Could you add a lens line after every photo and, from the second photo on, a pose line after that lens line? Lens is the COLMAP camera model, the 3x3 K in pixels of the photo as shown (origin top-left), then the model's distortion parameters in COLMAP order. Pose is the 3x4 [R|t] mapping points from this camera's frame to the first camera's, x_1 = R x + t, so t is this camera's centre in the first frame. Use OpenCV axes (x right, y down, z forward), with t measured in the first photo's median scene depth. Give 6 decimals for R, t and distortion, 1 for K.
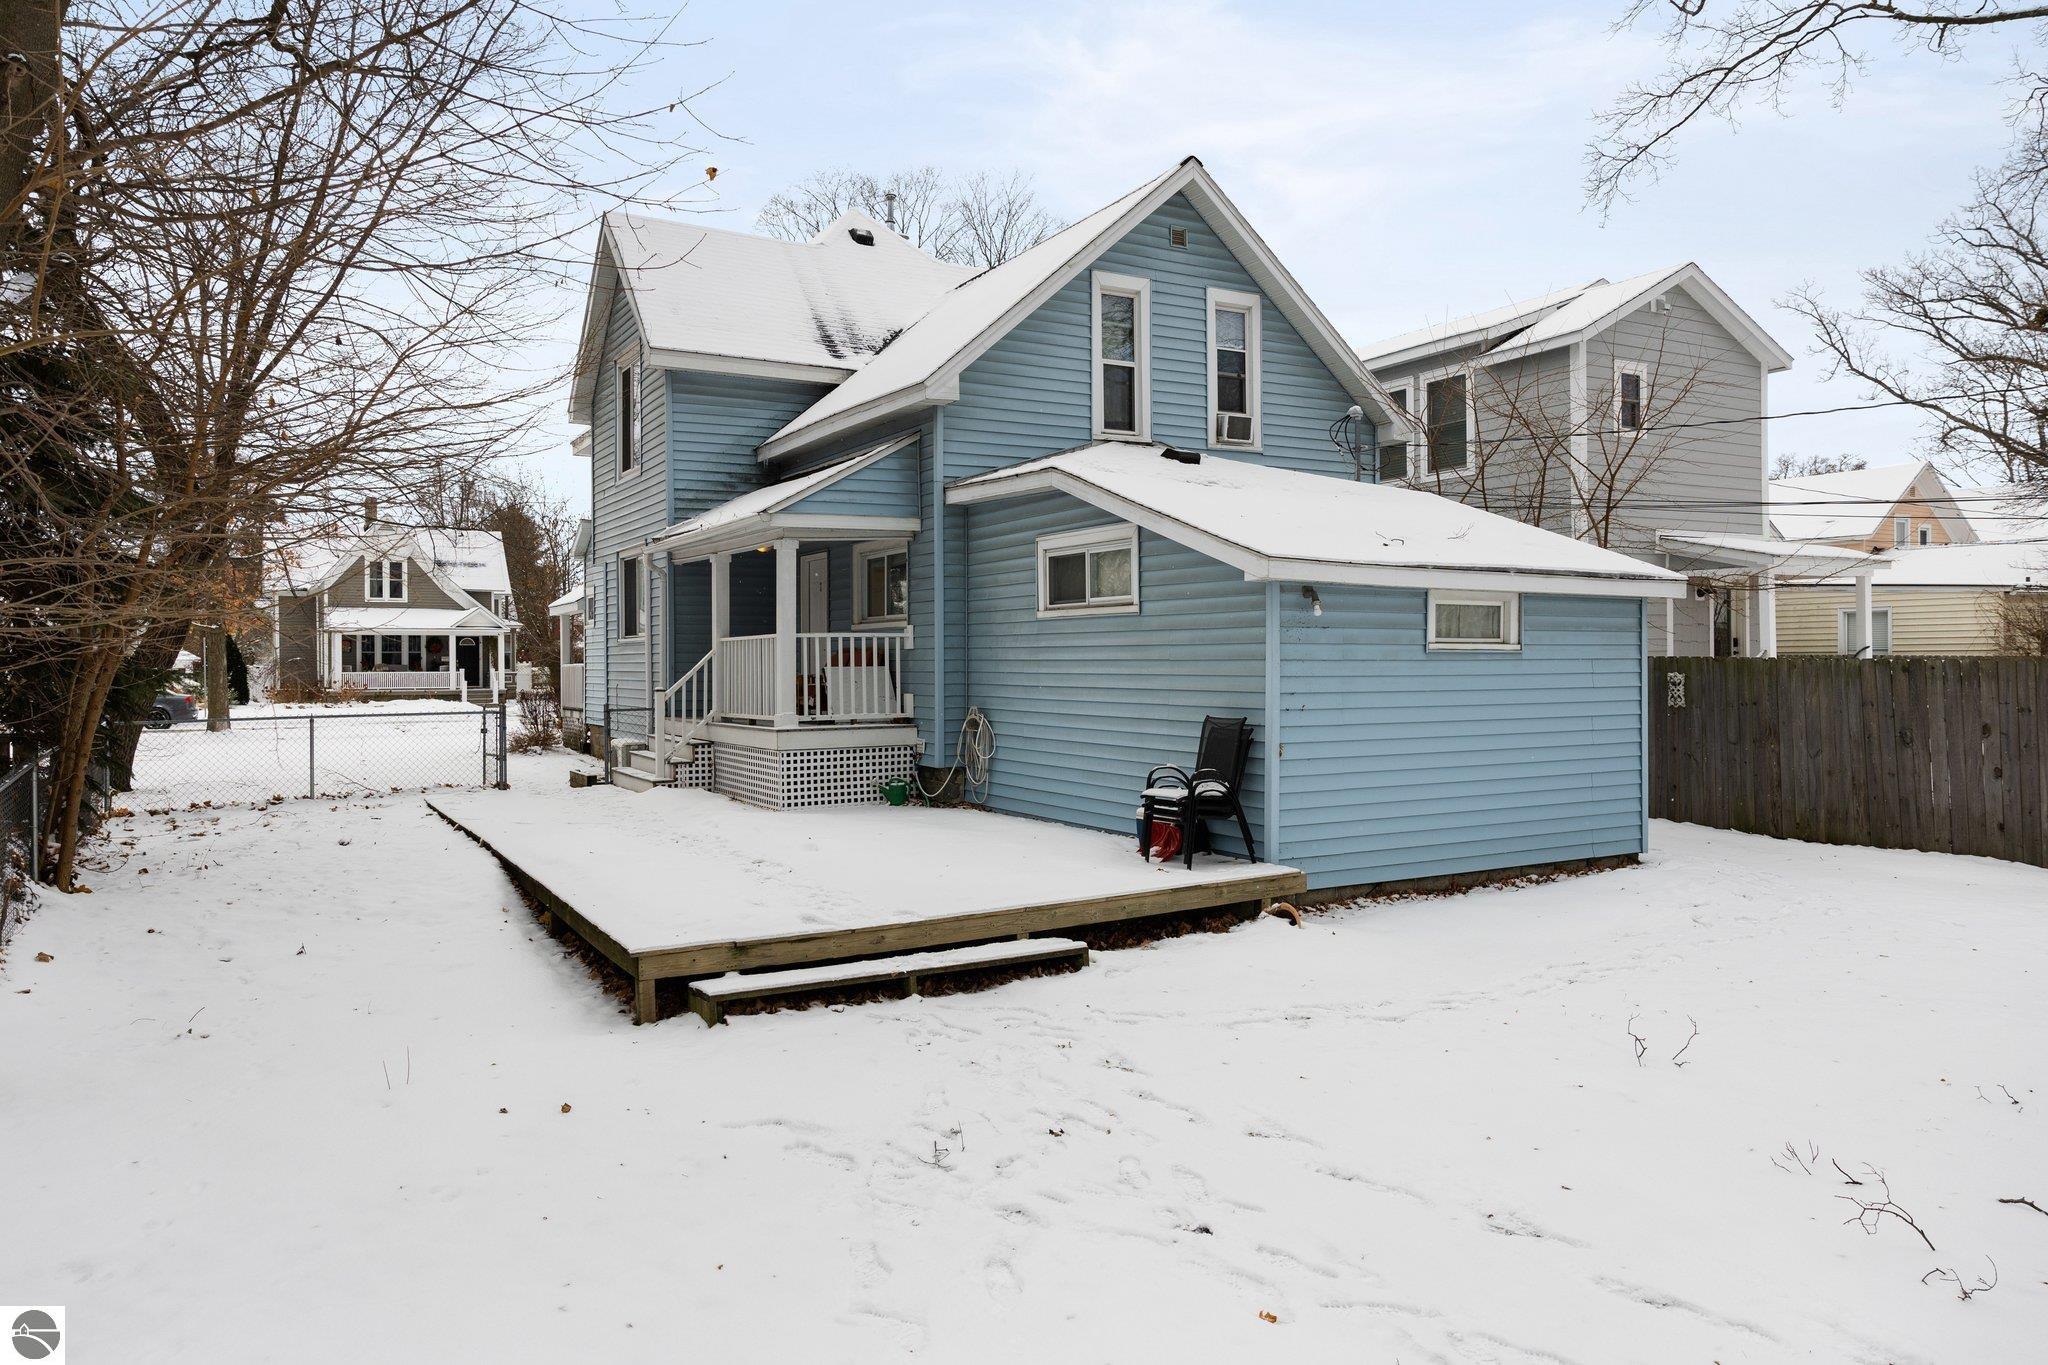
lens RADIAL K [[1366.5, 0, 1024.5], [0, 1366.5, 668.6], [0, 0, 1]] dist [-0.000763, 0.006607]
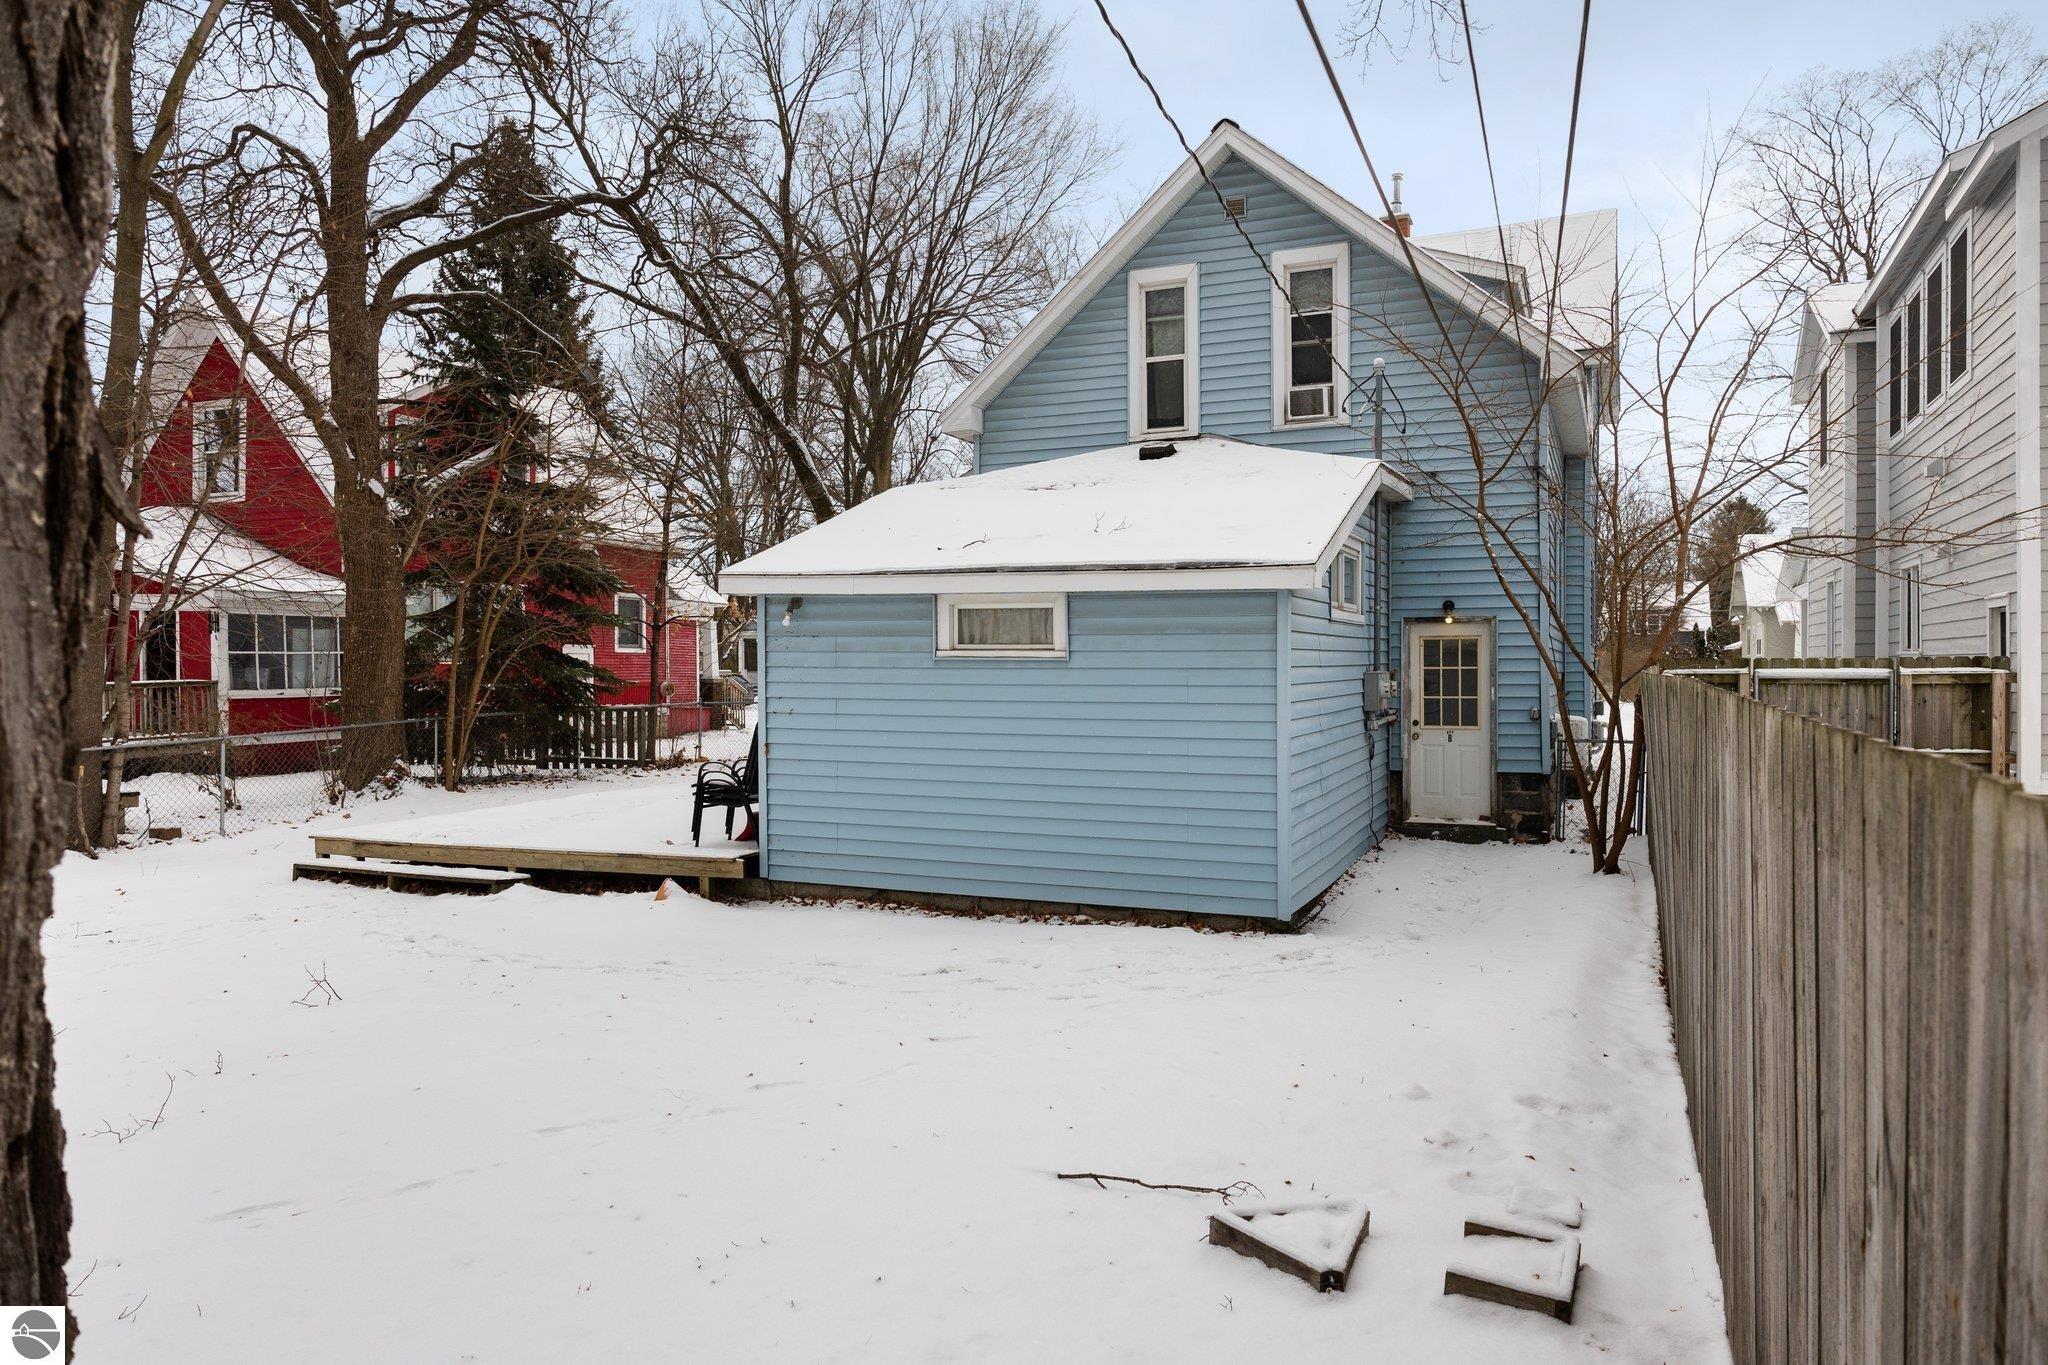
lens RADIAL K [[1366.5, 0, 1027.7], [0, 1366.5, 681.6], [0, 0, 1]] dist [-0.000763, 0.006607]
pose [[0.592783, 0.016431, -0.805194, 1.004492], [-0.008727, 0.999864, 0.013979, -0.009643], [0.805315, -0.001259, 0.592846, 0.439504]]
